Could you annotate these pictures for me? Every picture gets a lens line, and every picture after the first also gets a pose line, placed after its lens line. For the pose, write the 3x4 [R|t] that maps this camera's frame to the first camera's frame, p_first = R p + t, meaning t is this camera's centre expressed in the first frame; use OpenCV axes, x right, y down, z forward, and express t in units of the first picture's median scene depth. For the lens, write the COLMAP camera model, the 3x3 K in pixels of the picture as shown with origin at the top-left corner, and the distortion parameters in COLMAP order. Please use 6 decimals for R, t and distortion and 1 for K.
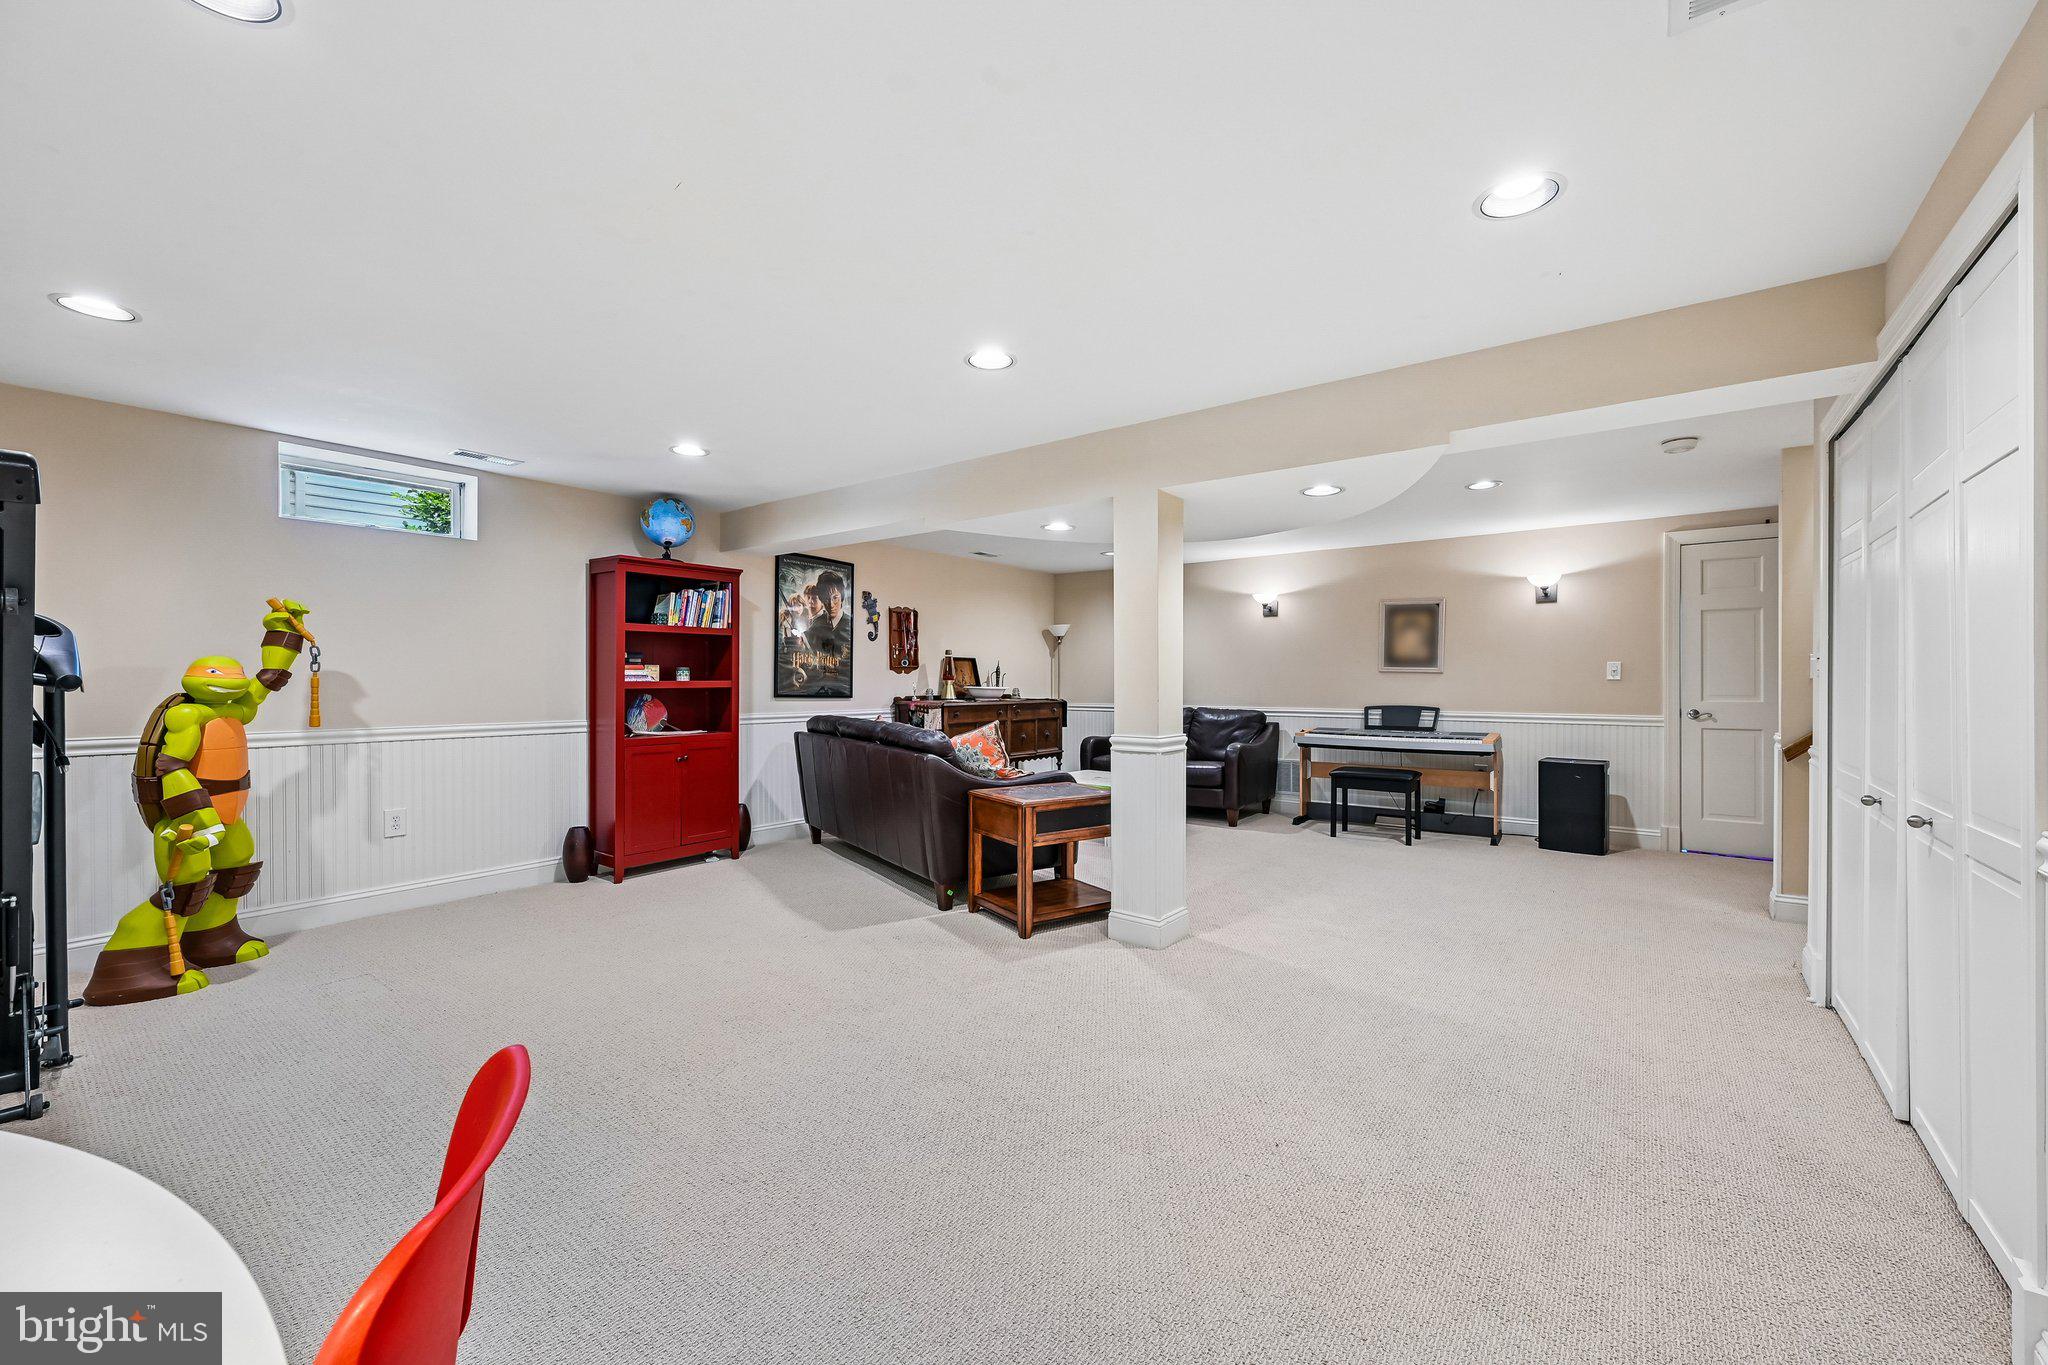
lens RADIAL K [[805.5, 0, 1030.9], [0, 805.5, 688.6], [0, 0, 1]] dist [-0.000295, -0.000127]
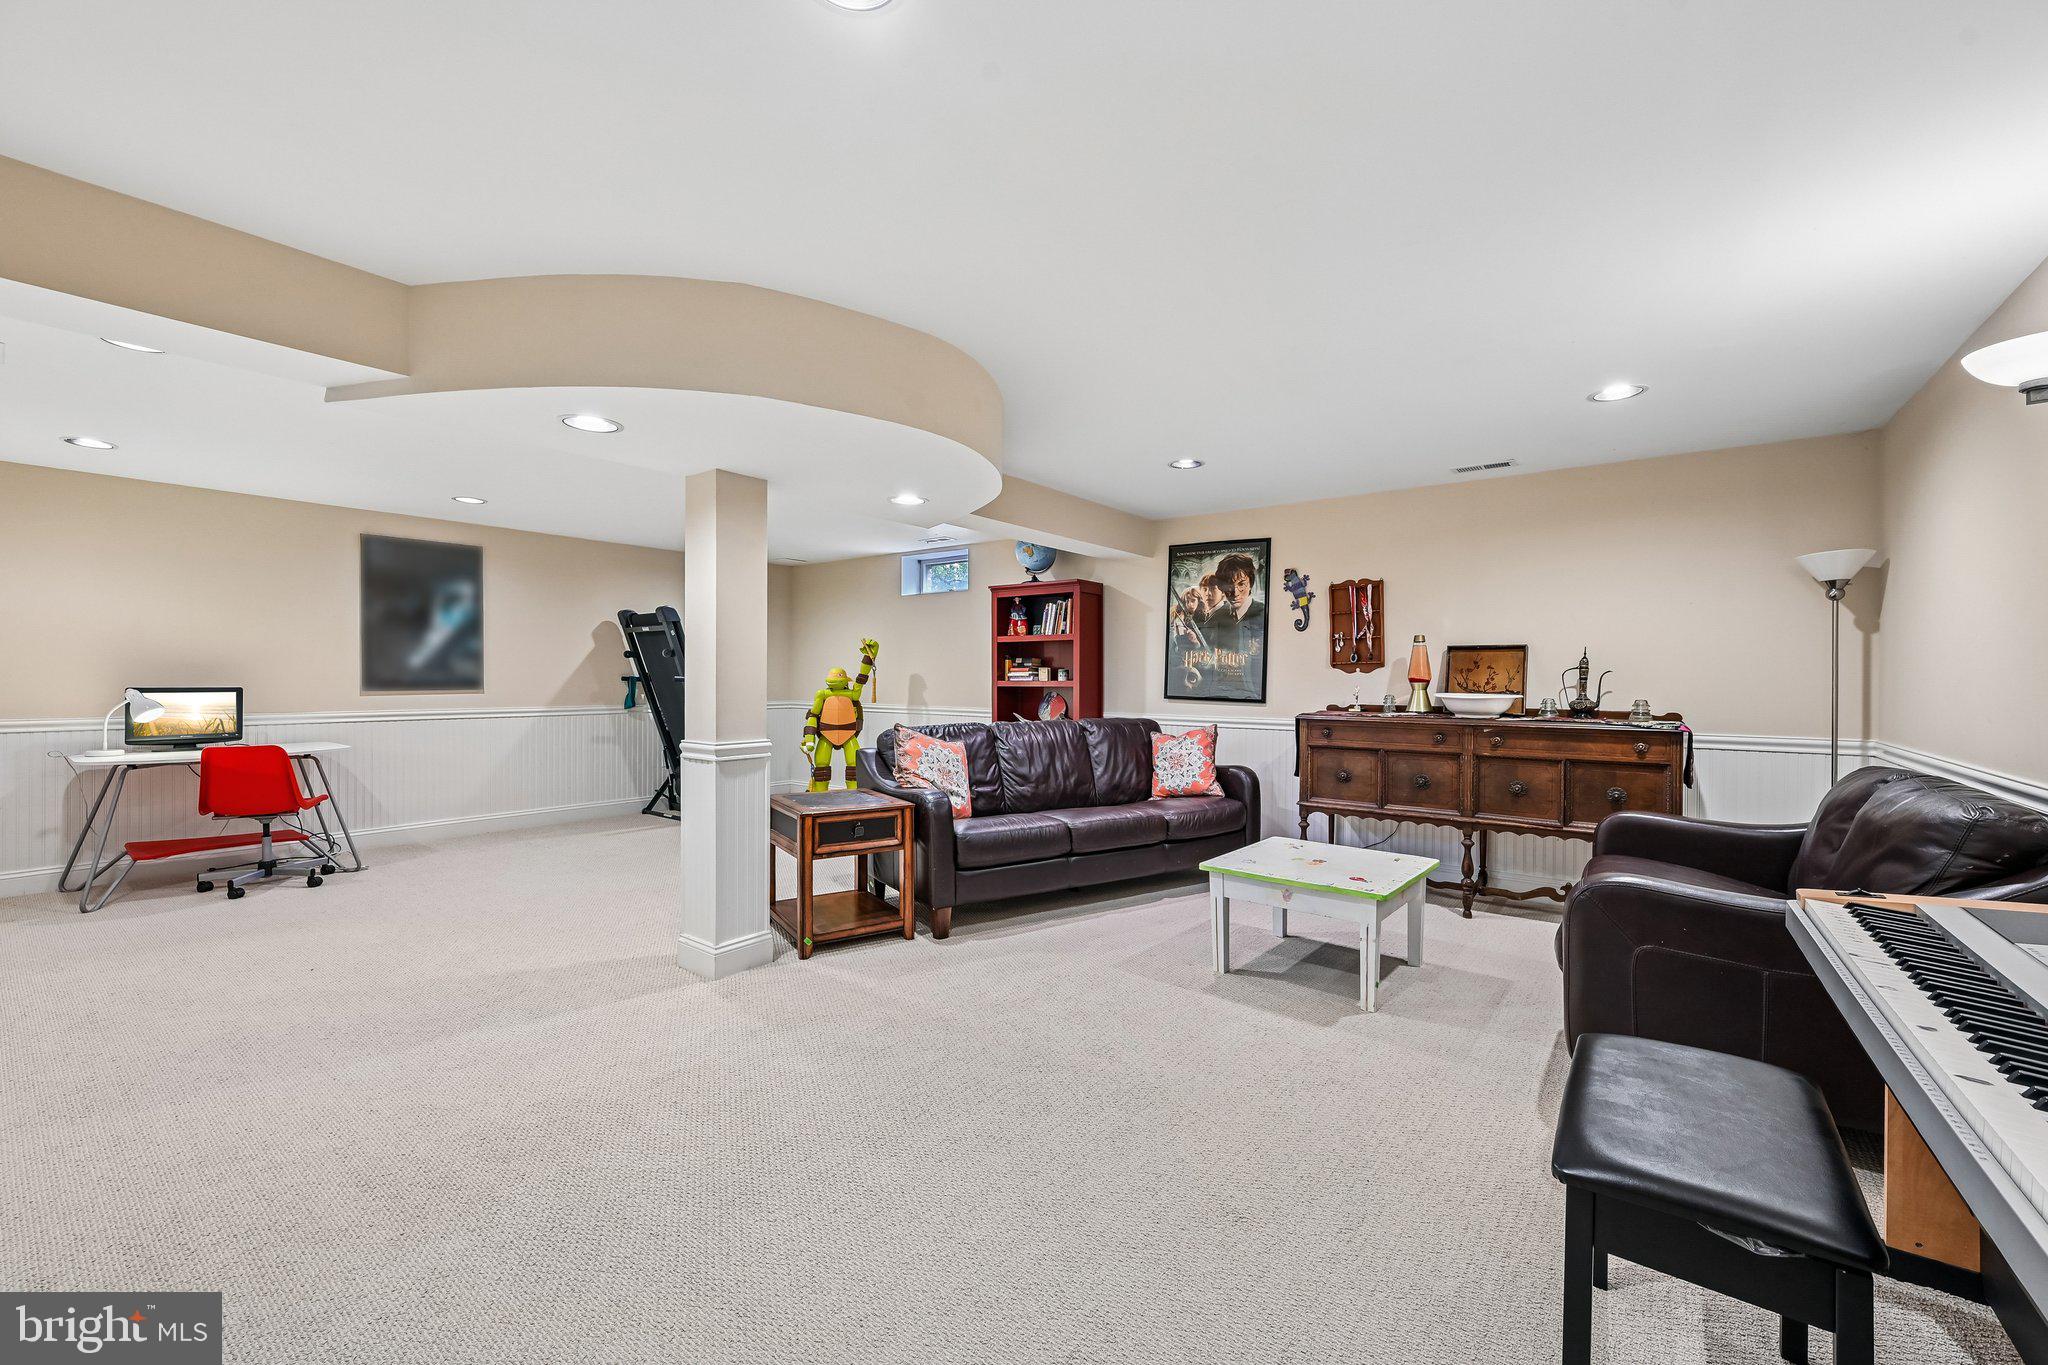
lens RADIAL K [[805.5, 0, 1030.9], [0, 805.5, 688.6], [0, 0, 1]] dist [-0.000295, -0.000127]
pose [[0.011712, 0.010283, -0.999879, 0.592976], [-0.016644, 0.999811, 0.010087, -0.007481], [0.999793, 0.016524, 0.011881, 0.755483]]
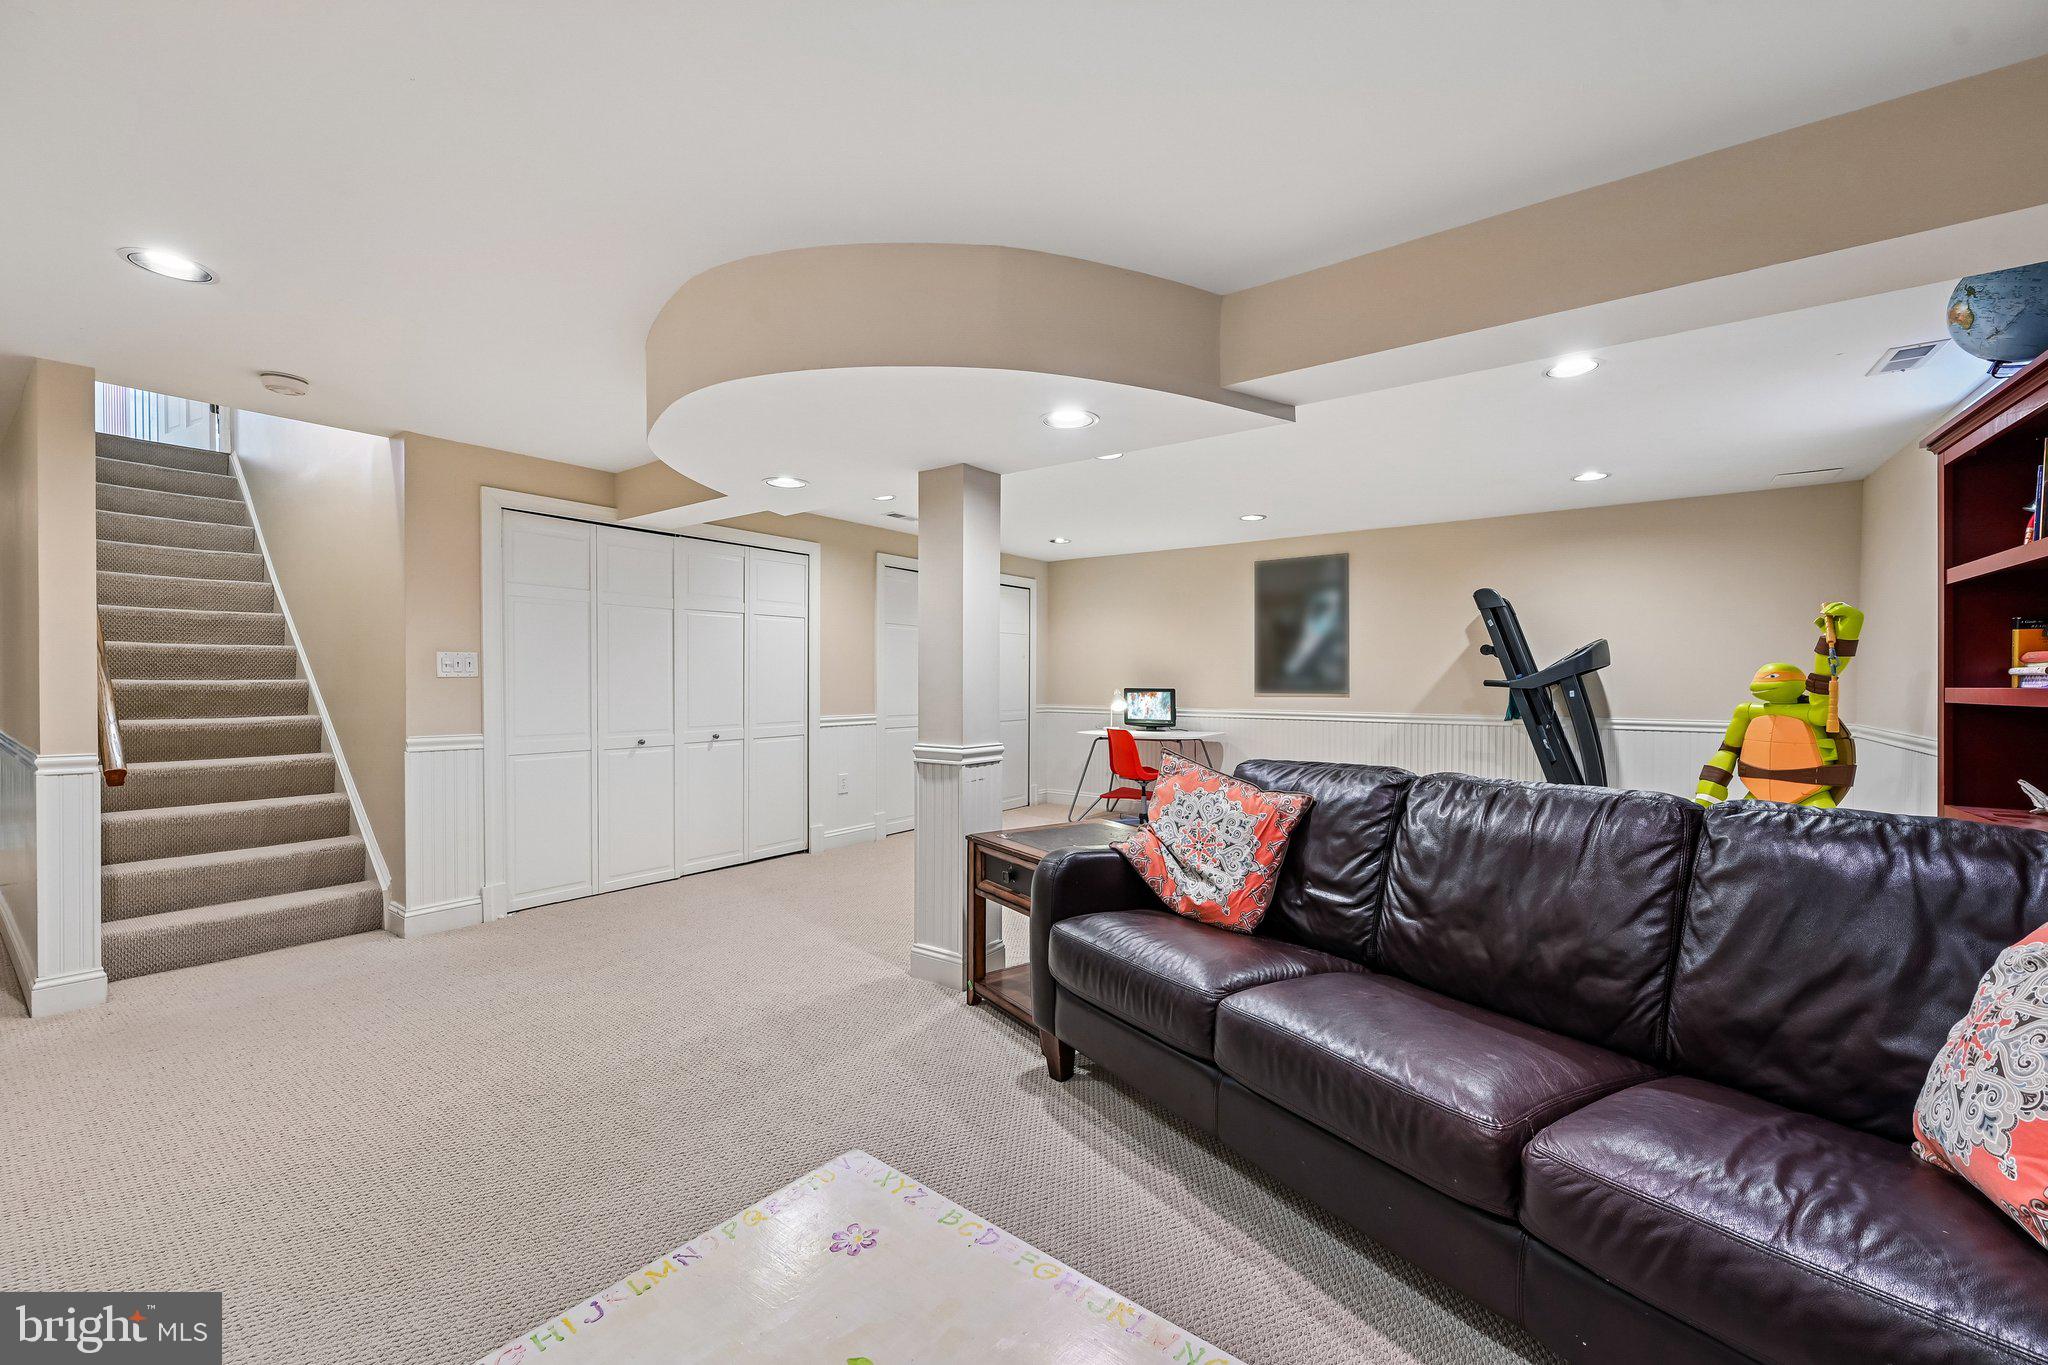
lens RADIAL K [[805.5, 0, 1030.9], [0, 805.5, 688.6], [0, 0, 1]] dist [-0.000295, -0.000127]
pose [[-0.999304, -0.003506, -0.037139, 0.061583], [-0.004328, 0.999747, 0.022083, -0.011493], [0.037052, 0.022228, -0.999066, 1.062879]]
